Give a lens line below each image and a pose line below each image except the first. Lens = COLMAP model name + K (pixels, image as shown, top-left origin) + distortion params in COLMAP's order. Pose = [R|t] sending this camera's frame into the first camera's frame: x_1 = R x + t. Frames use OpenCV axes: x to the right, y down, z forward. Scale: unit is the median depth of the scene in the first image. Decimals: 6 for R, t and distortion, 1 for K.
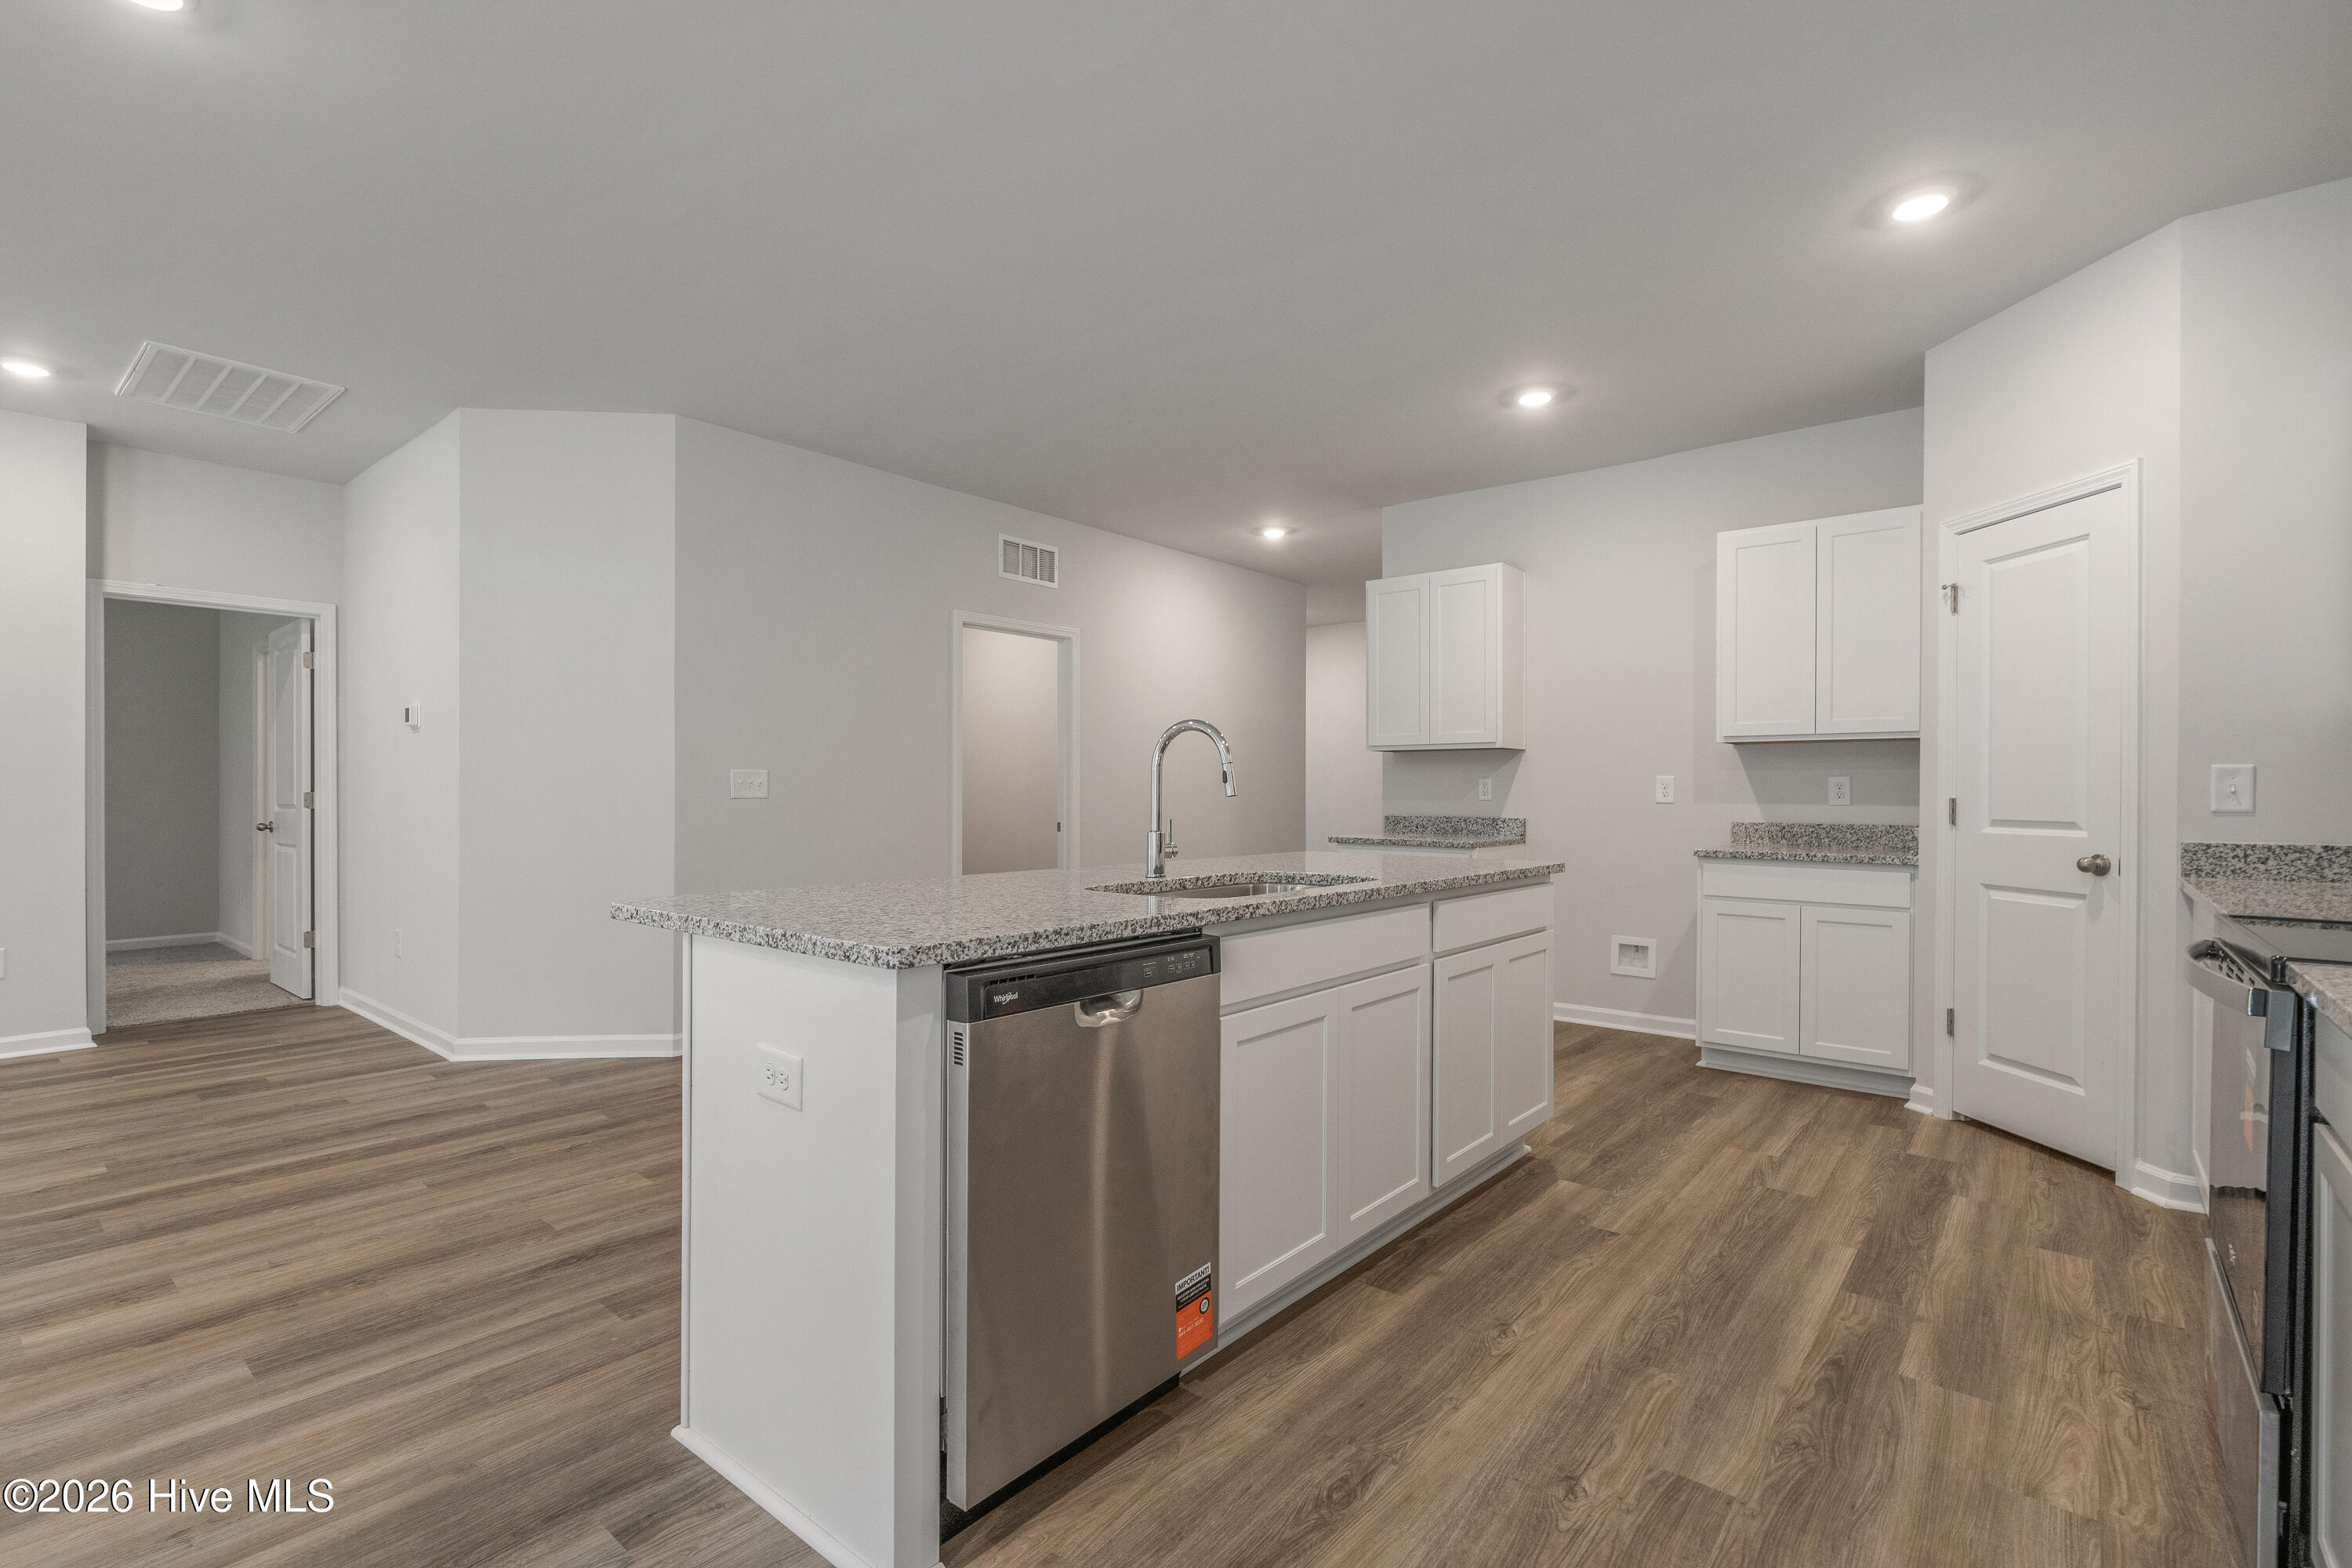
lens RADIAL K [[1070.2, 0, 1186.1], [0, 1070.2, 790.0], [0, 0, 1]] dist [0.002553, -0.000927]
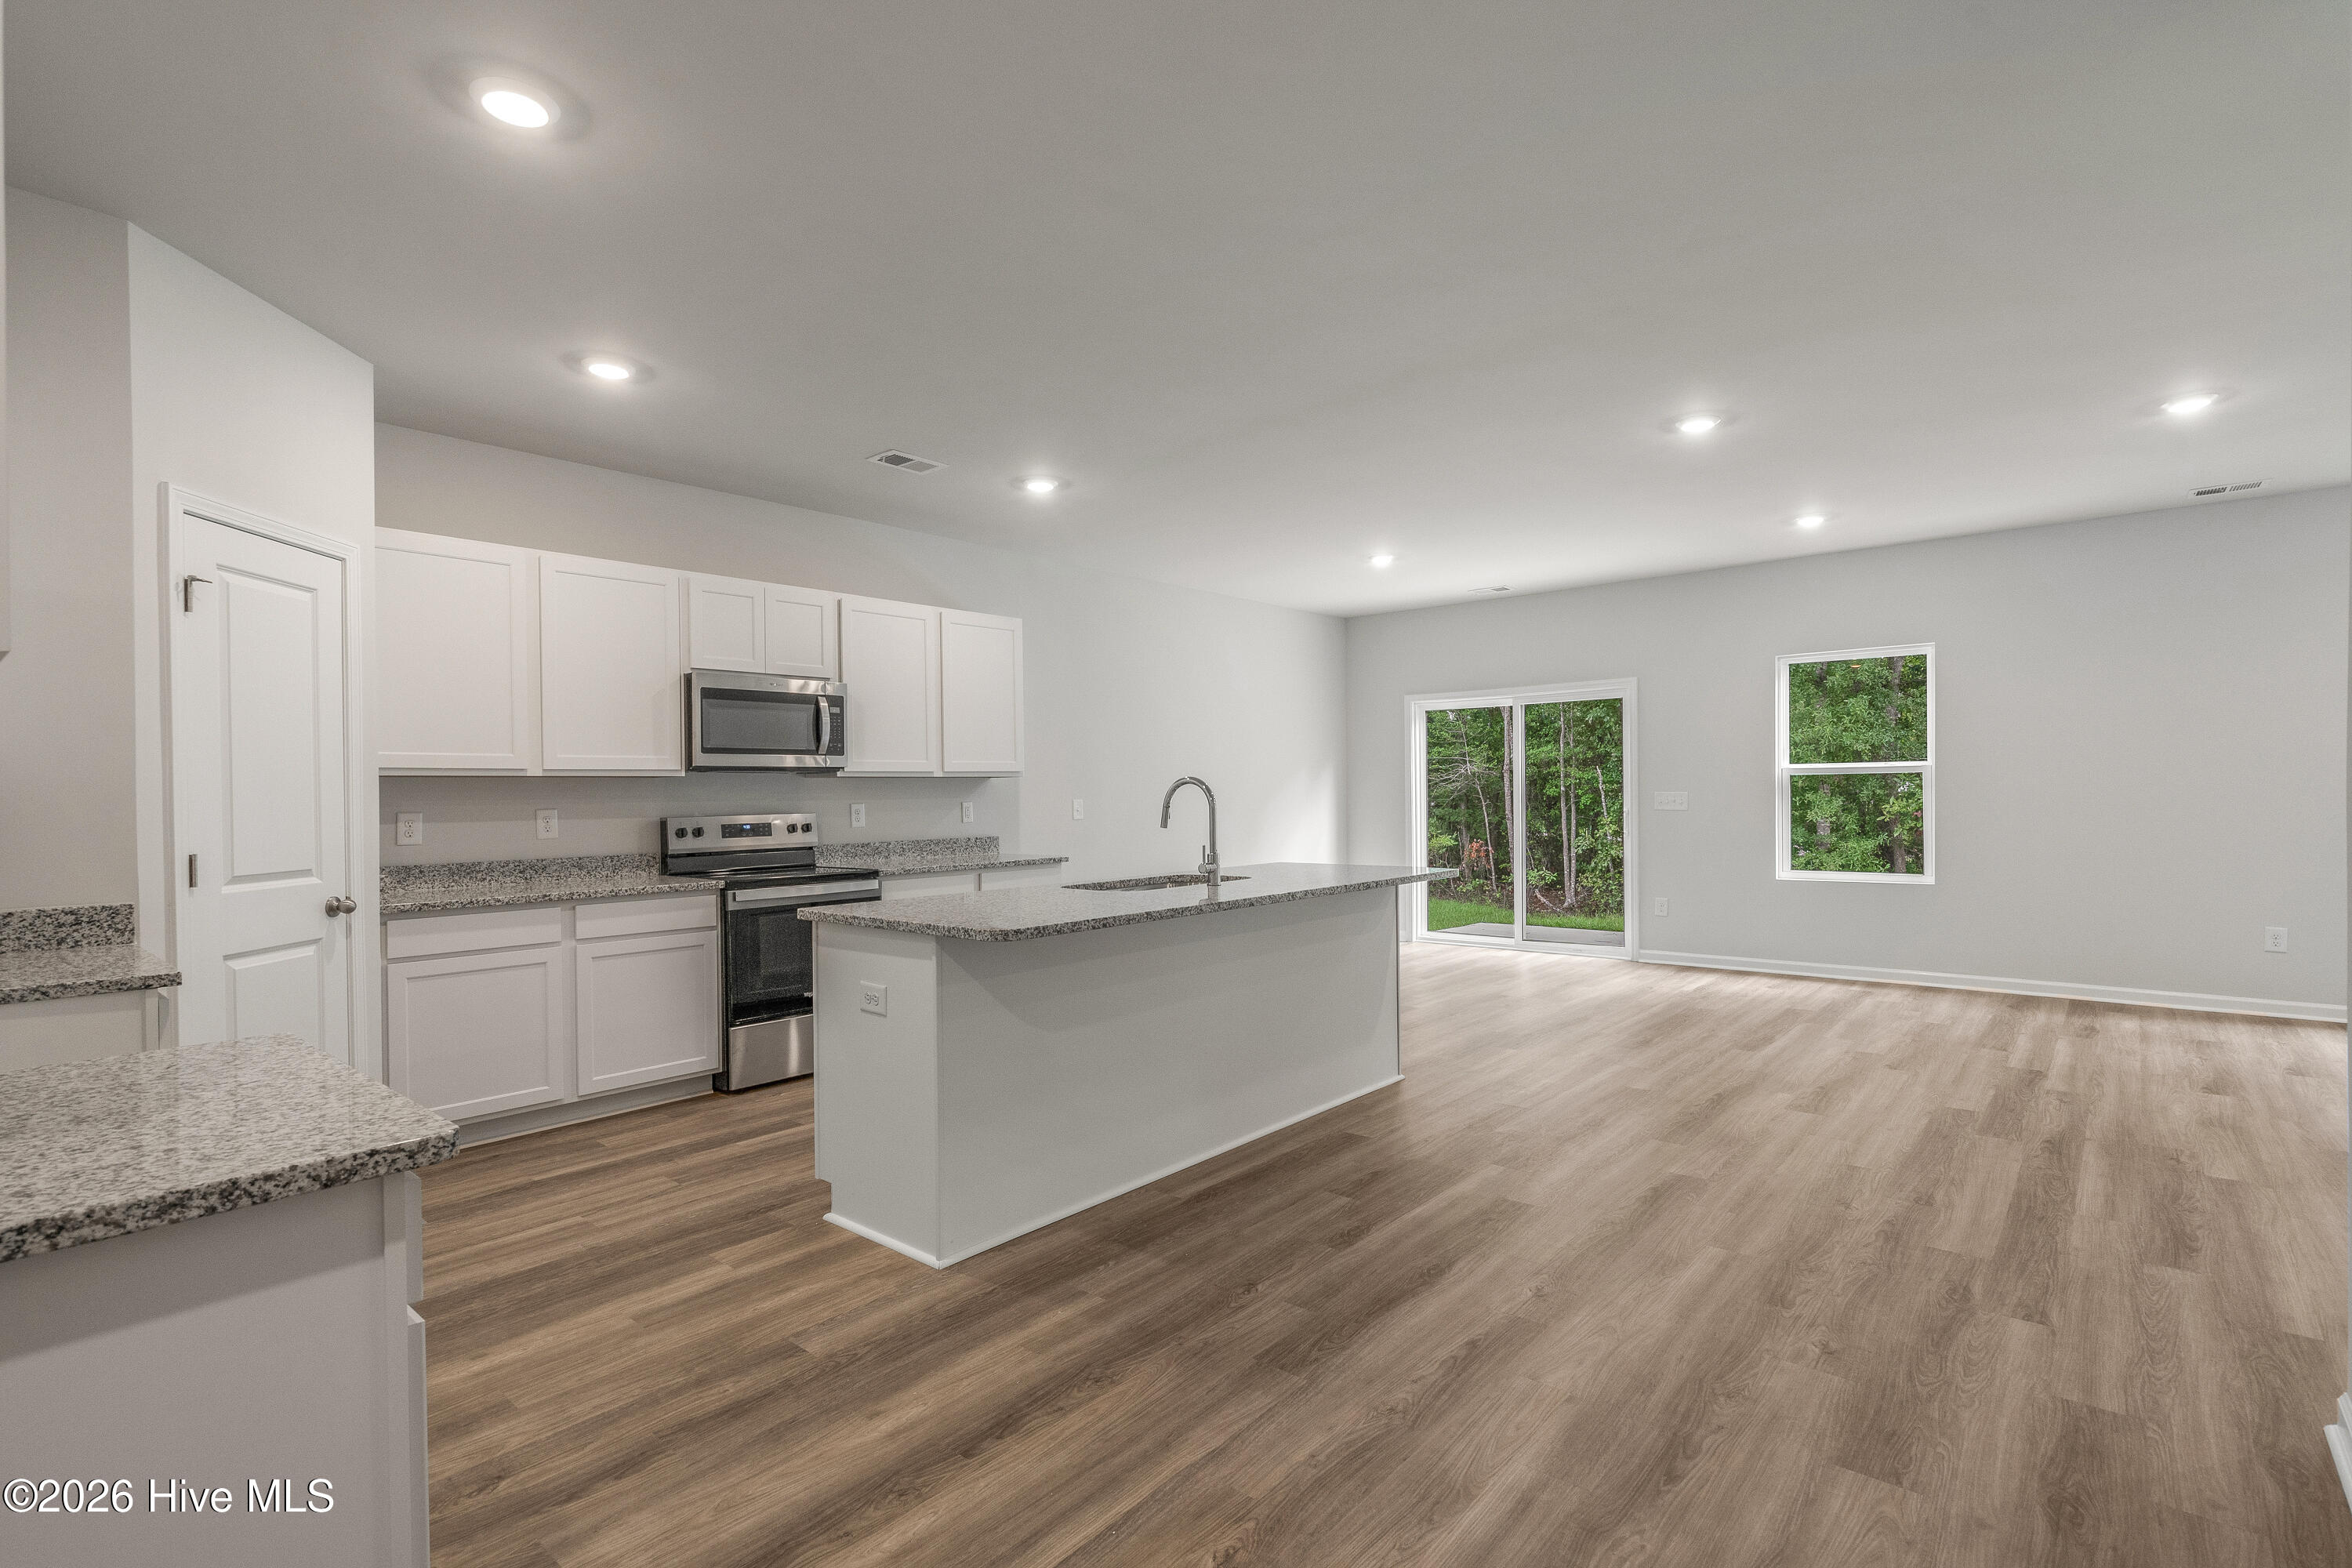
lens RADIAL K [[1108.1, 0, 1181.9], [0, 1108.1, 796.1], [0, 0, 1]] dist [-0.001910, 0.000266]
pose [[-0.999662, 0.010877, 0.023626, -0.021401], [0.010878, 0.999941, -0.000092, -0.034758], [-0.023626, 0.000165, -0.999721, 2.322202]]
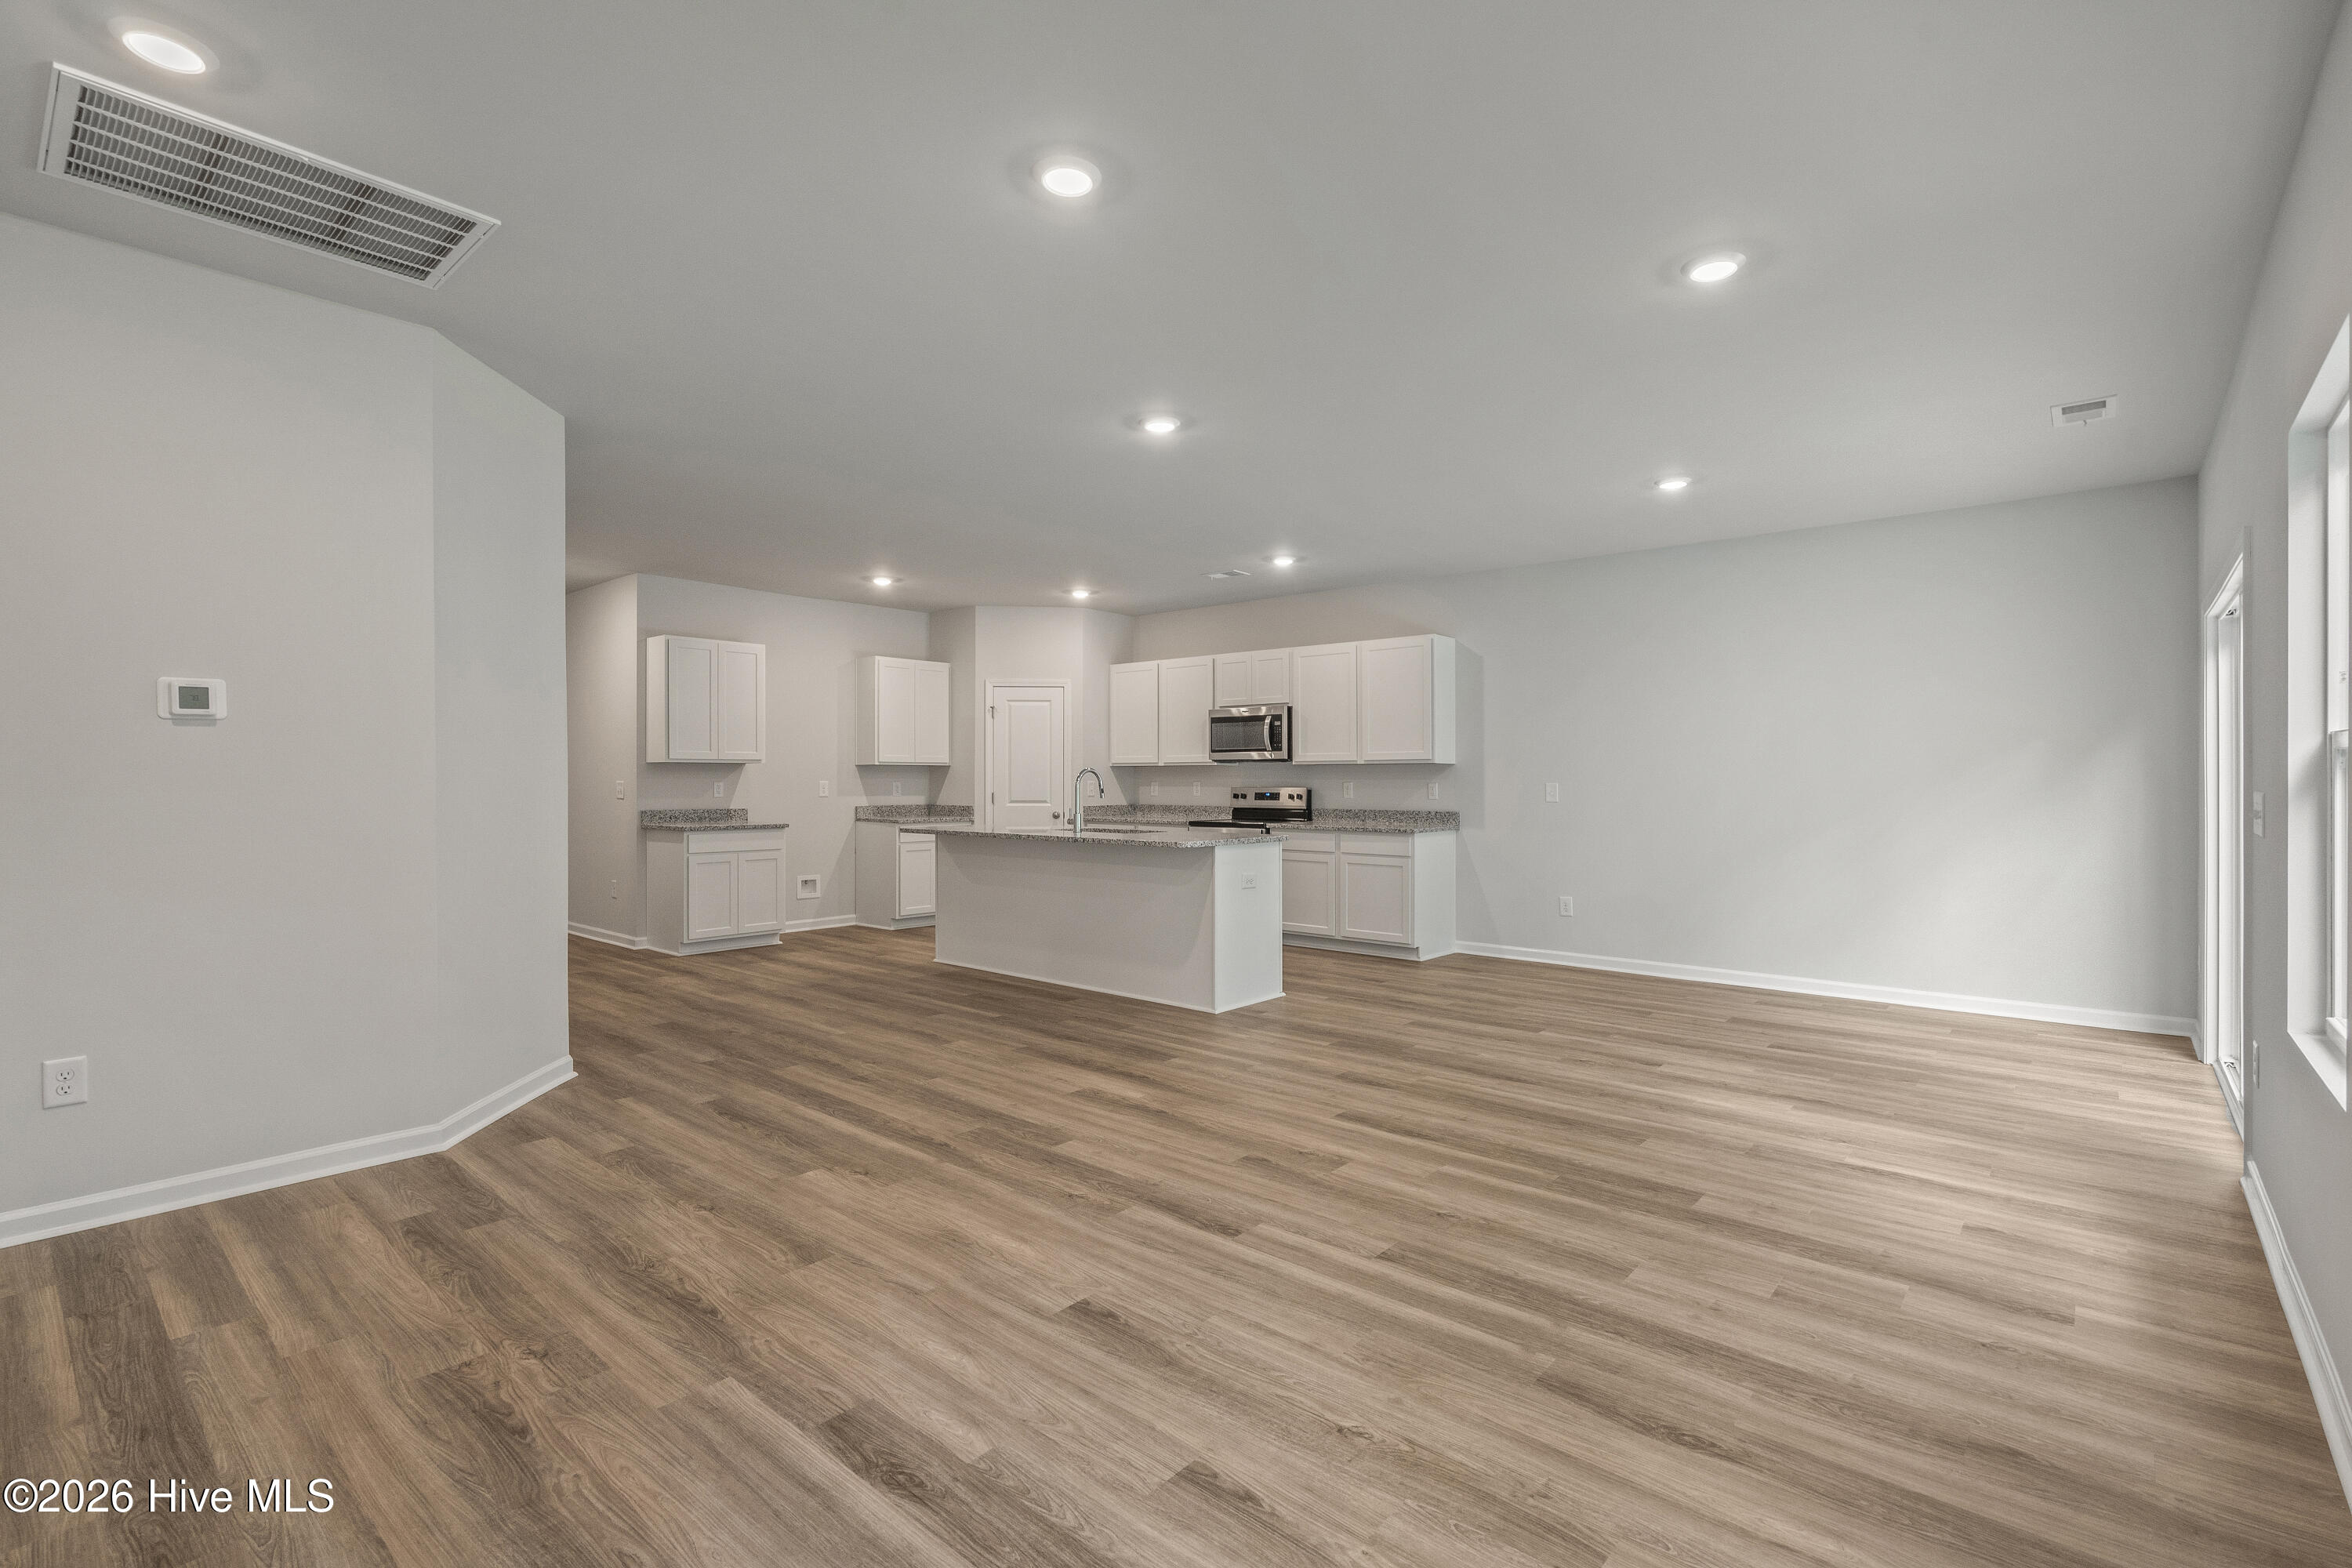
lens RADIAL K [[1061.8, 0, 1171.0], [0, 1061.8, 775.7], [0, 0, 1]] dist [-0.003001, 0.000687]
pose [[0.029911, 0.000383, 0.999553, -2.255281], [-0.003620, 0.999993, -0.000274, -0.042775], [-0.999546, -0.003610, 0.029912, 0.675415]]
